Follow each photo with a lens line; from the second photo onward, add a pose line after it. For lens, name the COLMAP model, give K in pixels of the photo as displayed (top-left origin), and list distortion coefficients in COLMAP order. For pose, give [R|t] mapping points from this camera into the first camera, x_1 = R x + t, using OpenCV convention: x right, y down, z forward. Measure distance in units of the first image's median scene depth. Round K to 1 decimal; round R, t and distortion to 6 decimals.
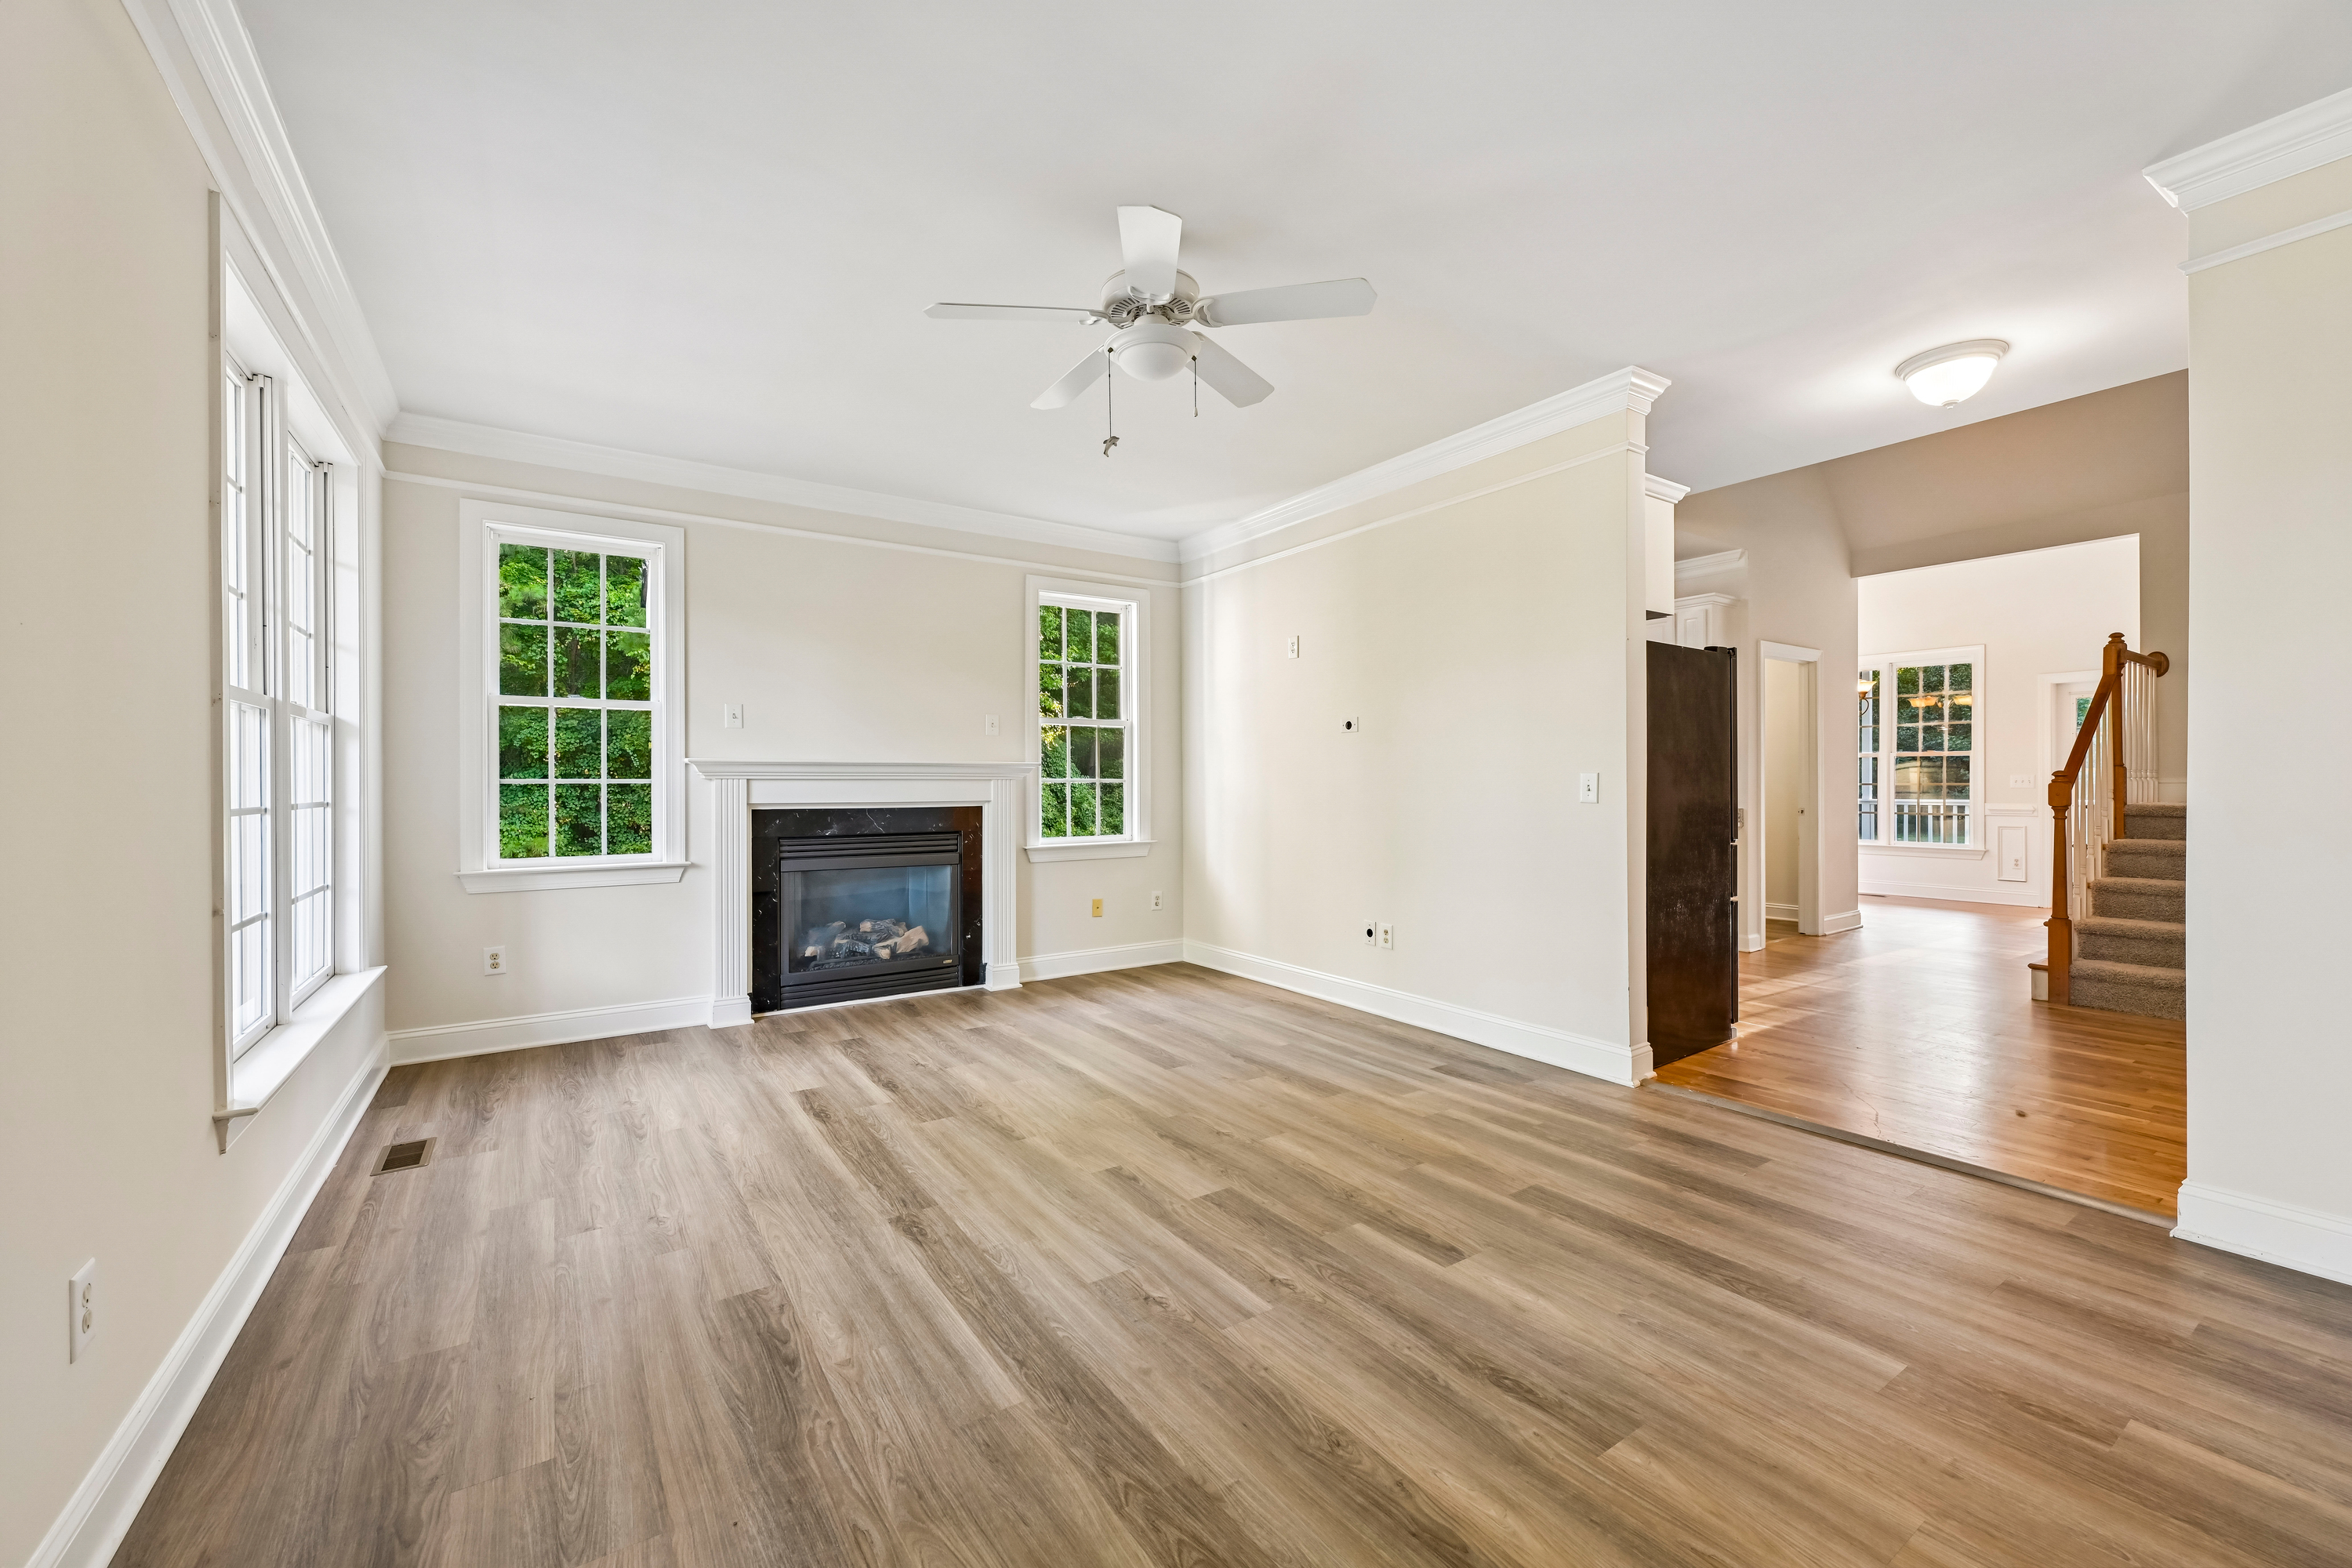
lens RADIAL K [[931.9, 0, 1181.2], [0, 931.9, 785.5], [0, 0, 1]] dist [-0.004337, 0.000373]
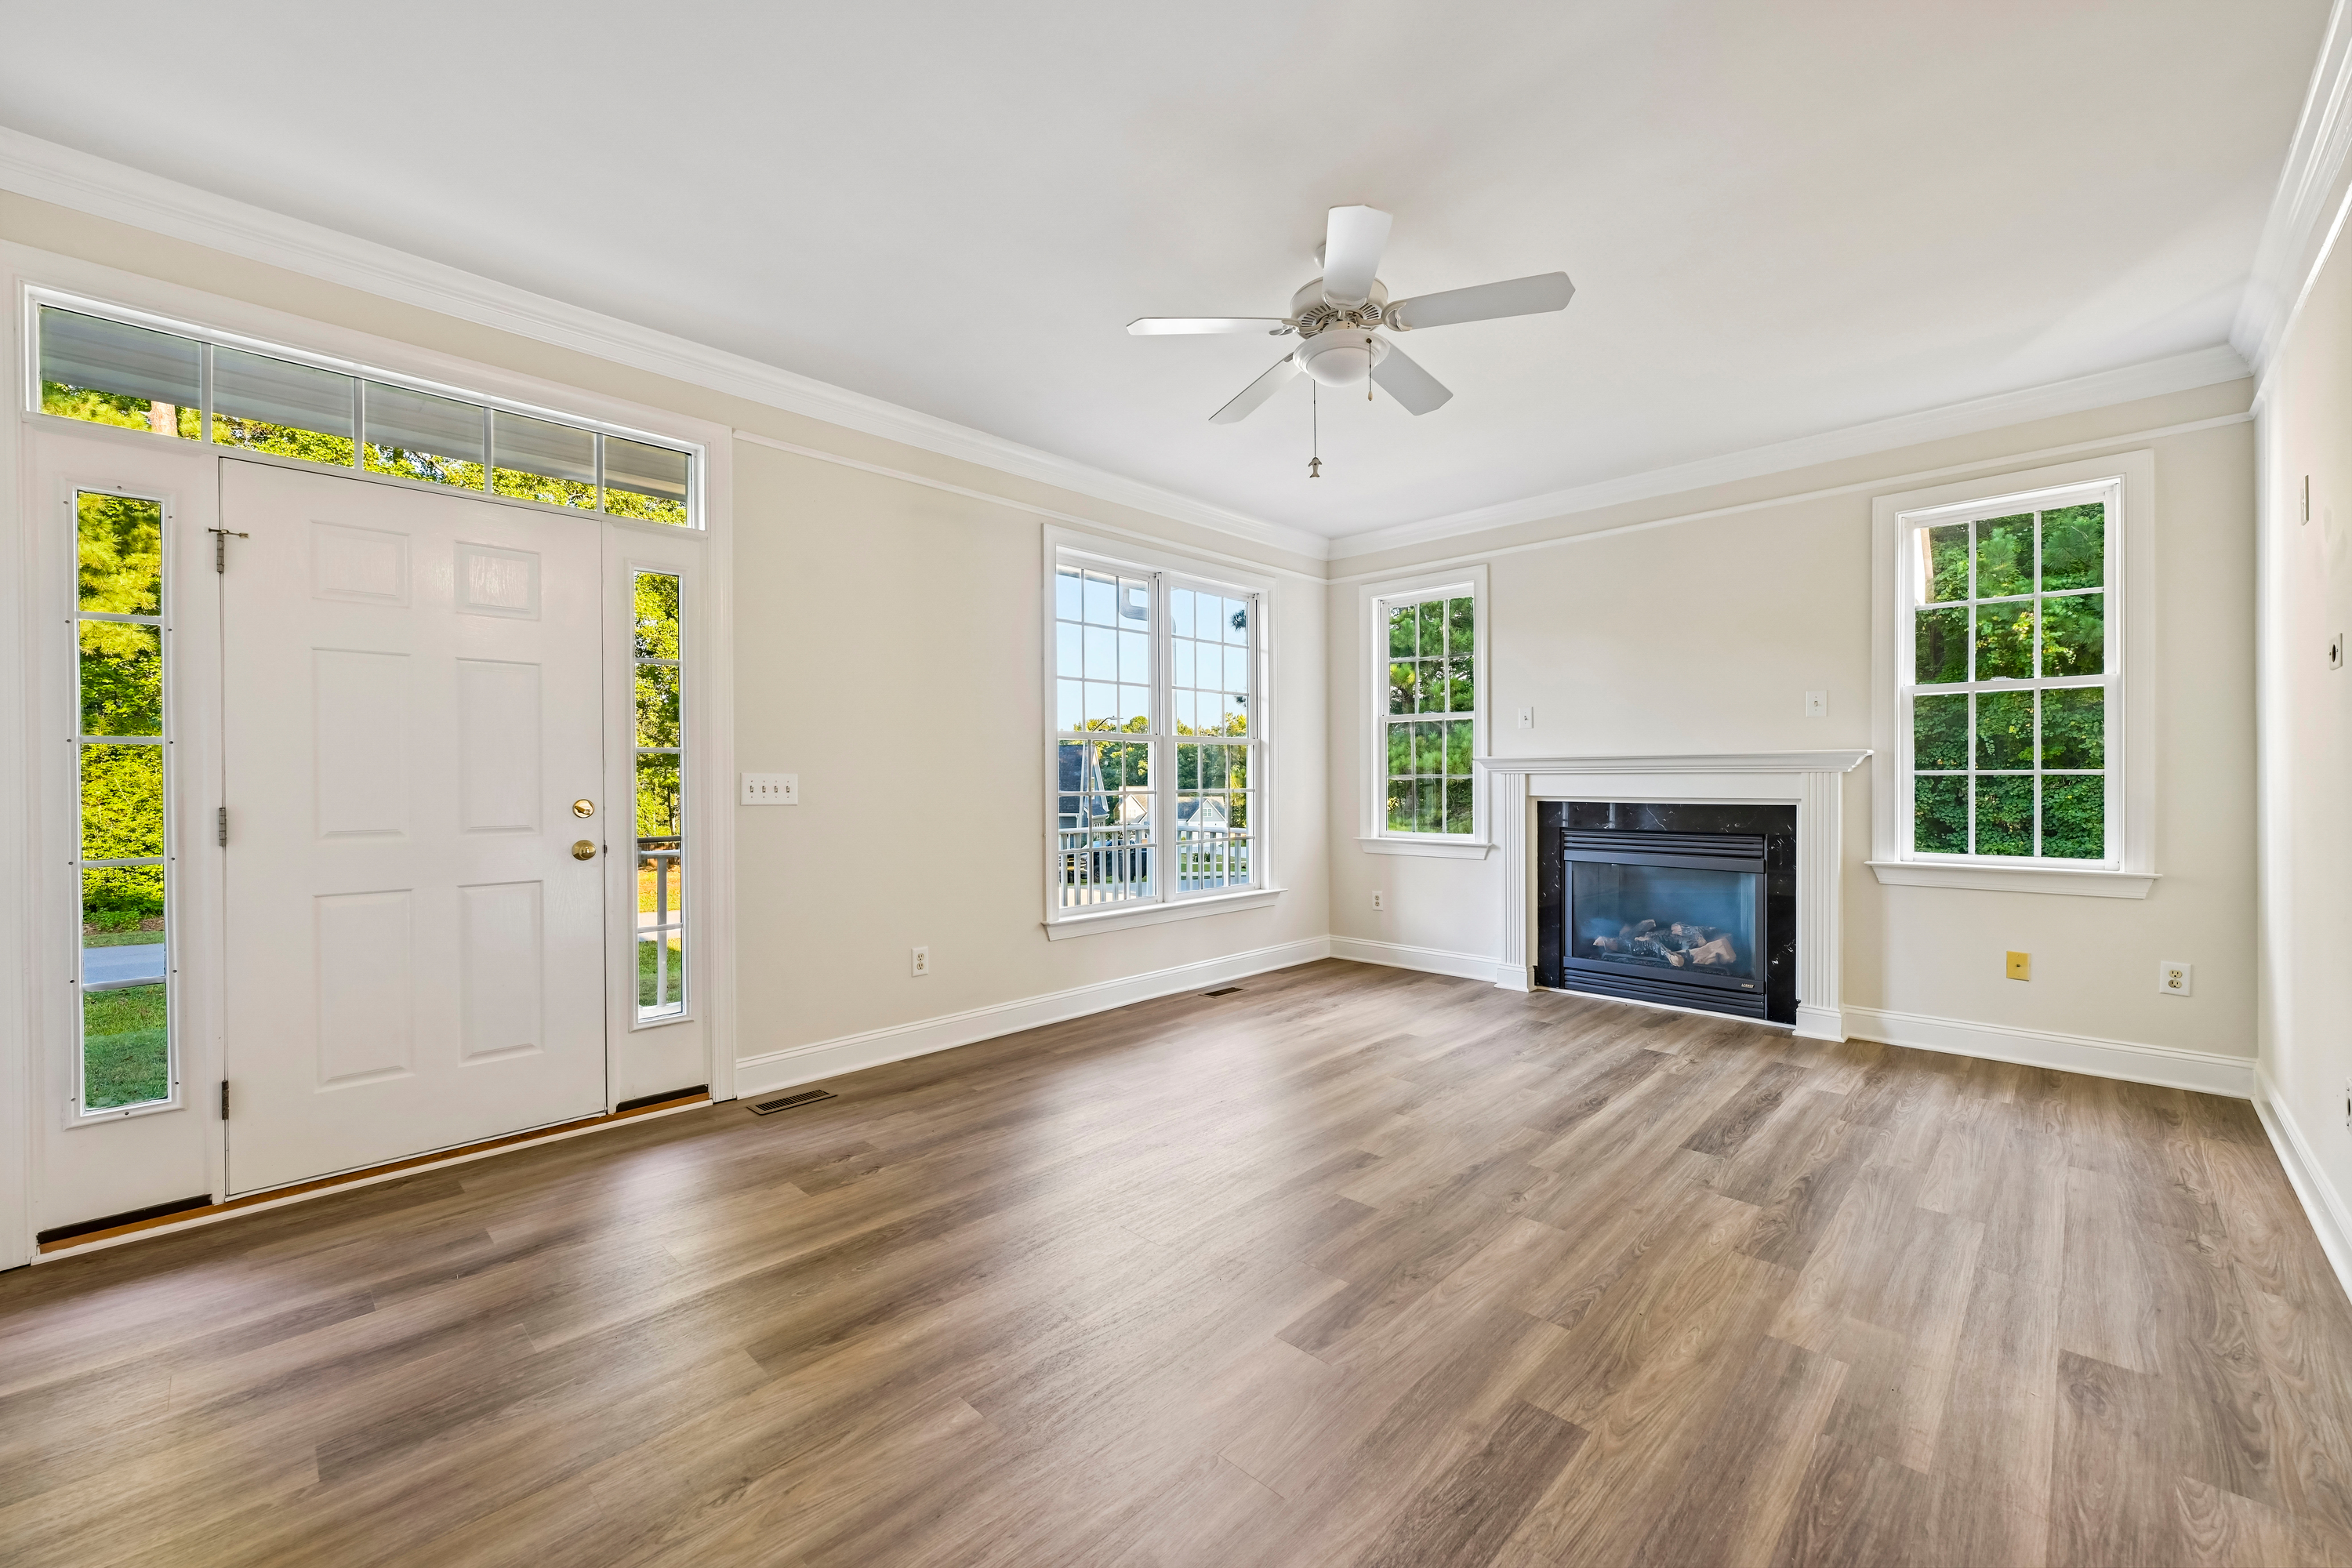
lens RADIAL K [[931.9, 0, 1174.8], [0, 931.9, 784.0], [0, 0, 1]] dist [-0.004337, 0.000373]
pose [[0.197604, 0.006824, -0.980258, 0.663920], [0.000815, 0.999974, 0.007126, -0.003779], [0.980282, -0.002207, 0.197594, 0.436871]]
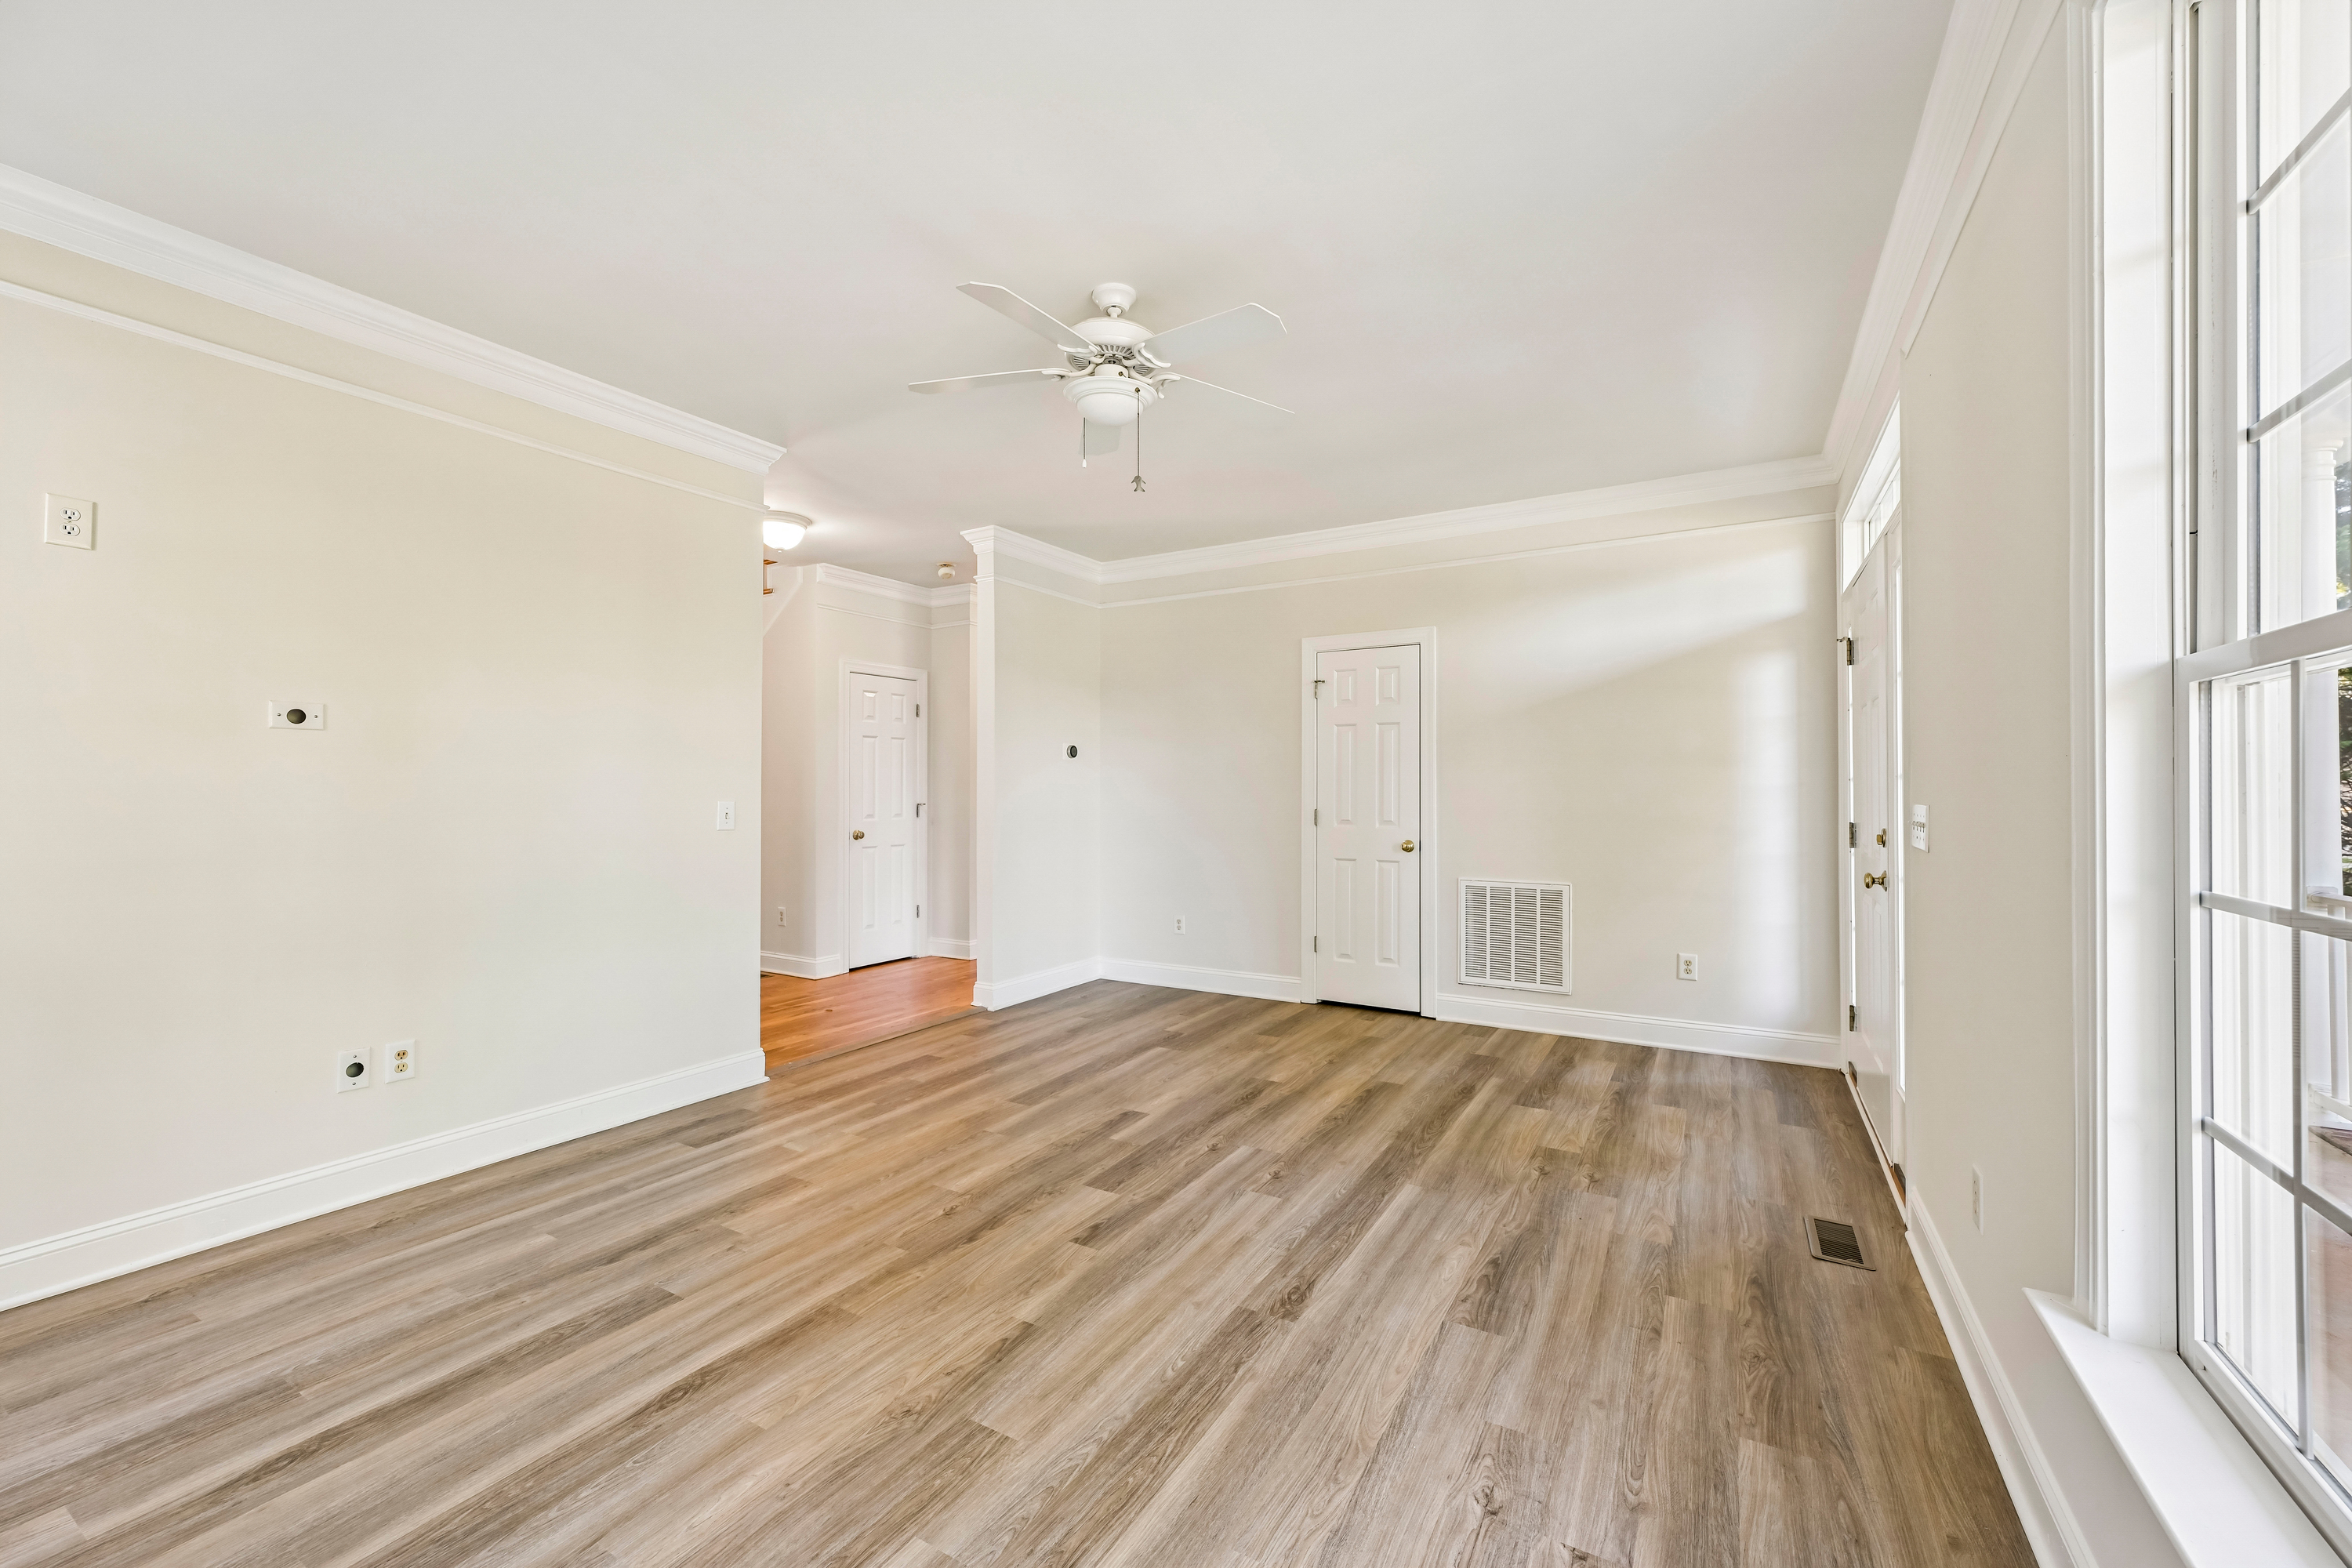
lens RADIAL K [[931.9, 0, 1178.4], [0, 931.9, 790.4], [0, 0, 1]] dist [-0.004337, 0.000373]
pose [[-0.431326, 0.004247, 0.902186, -0.699732], [0.006944, 0.999975, -0.001387, -0.020088], [-0.902170, 0.005666, -0.431344, 0.974200]]
